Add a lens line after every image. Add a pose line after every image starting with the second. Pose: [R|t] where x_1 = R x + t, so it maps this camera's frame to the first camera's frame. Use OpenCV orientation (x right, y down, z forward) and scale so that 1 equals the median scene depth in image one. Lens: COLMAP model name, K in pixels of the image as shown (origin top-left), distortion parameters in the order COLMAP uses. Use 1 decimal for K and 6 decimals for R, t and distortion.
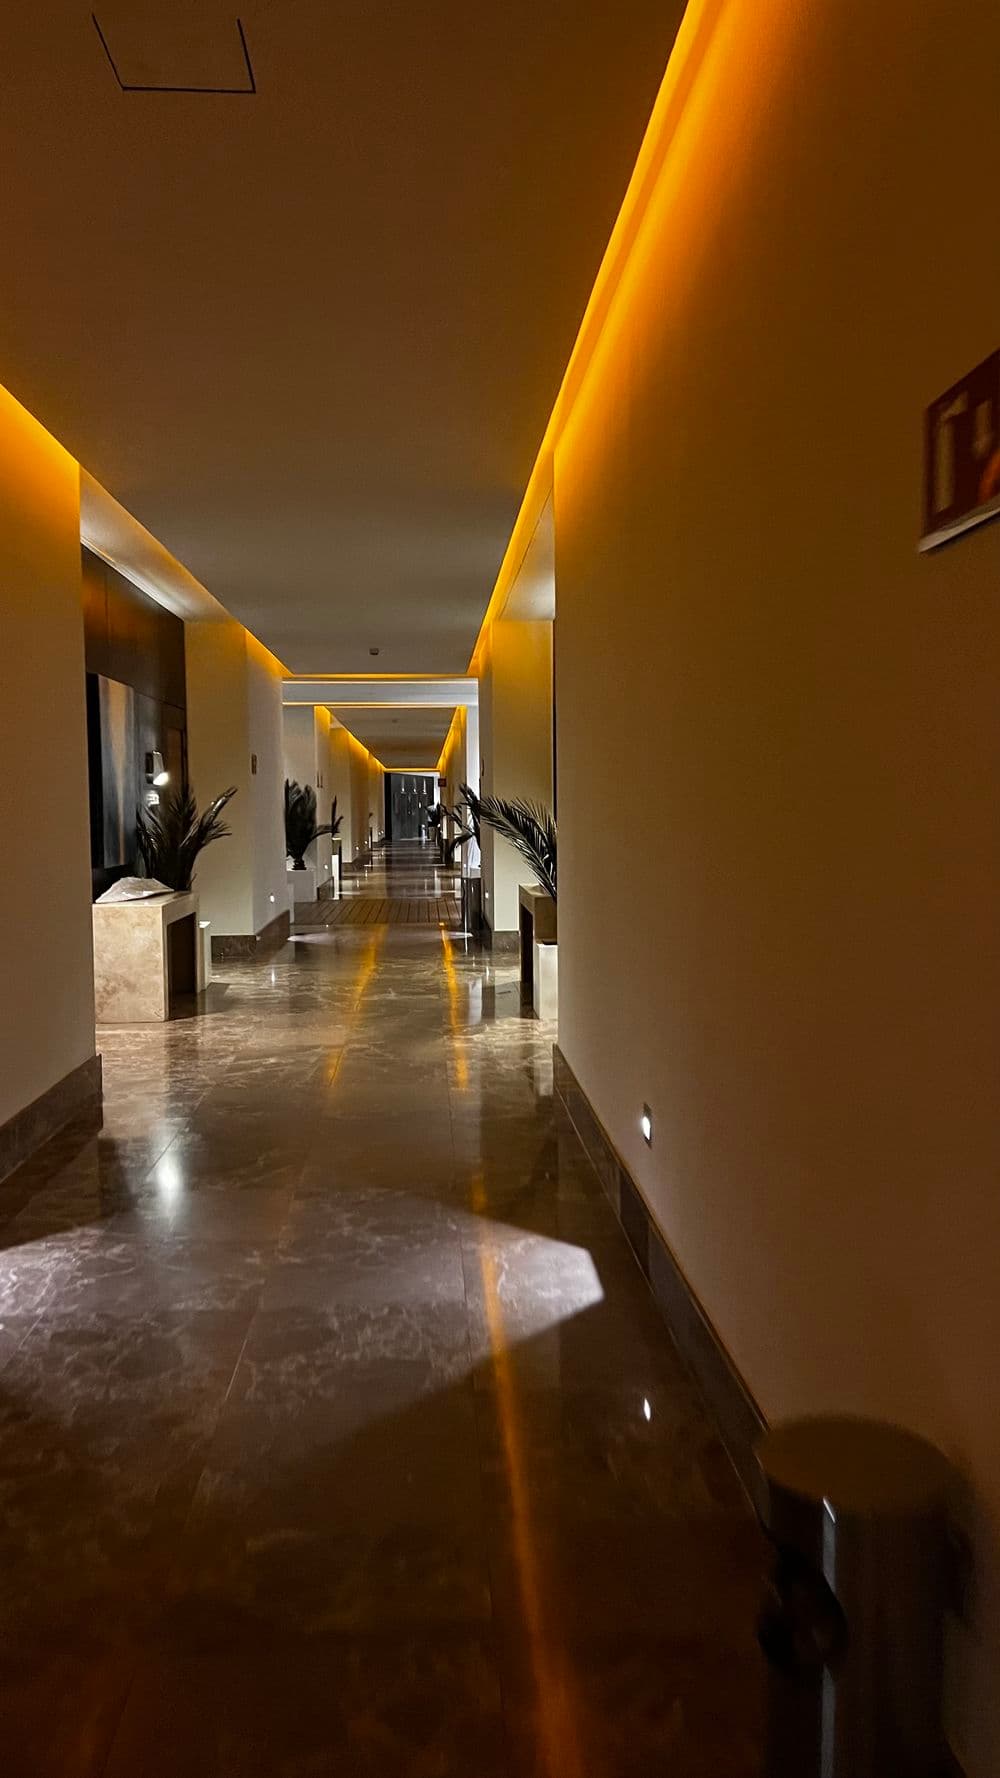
lens RADIAL K [[1246.0, 0, 500.0], [0, 1246.0, 889.0], [0, 0, 1]] dist [-0.000185, -0.000047]
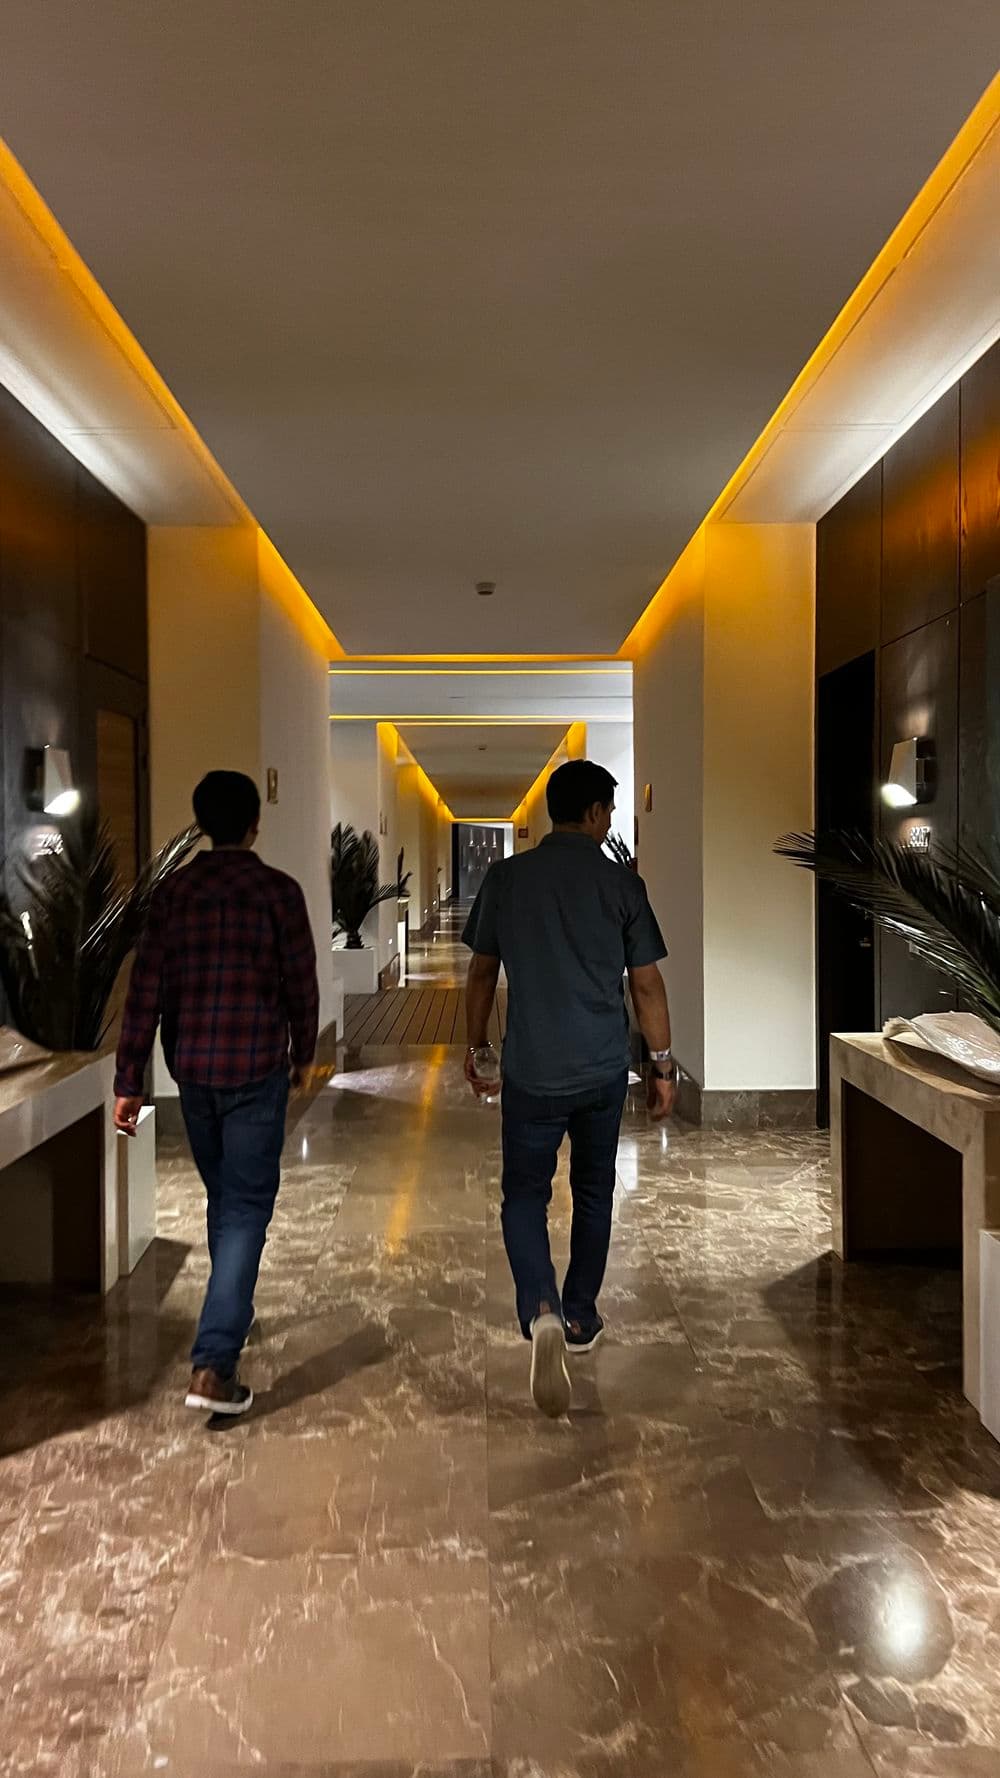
lens RADIAL K [[1307.6, 0, 500.0], [0, 1307.6, 889.0], [0, 0, 1]] dist [0.000857, 0.000196]
pose [[0.998668, 0.004332, -0.051420, -0.037557], [-0.006620, 0.998992, -0.044393, -0.016240], [0.051176, 0.044674, 0.997690, 0.245466]]
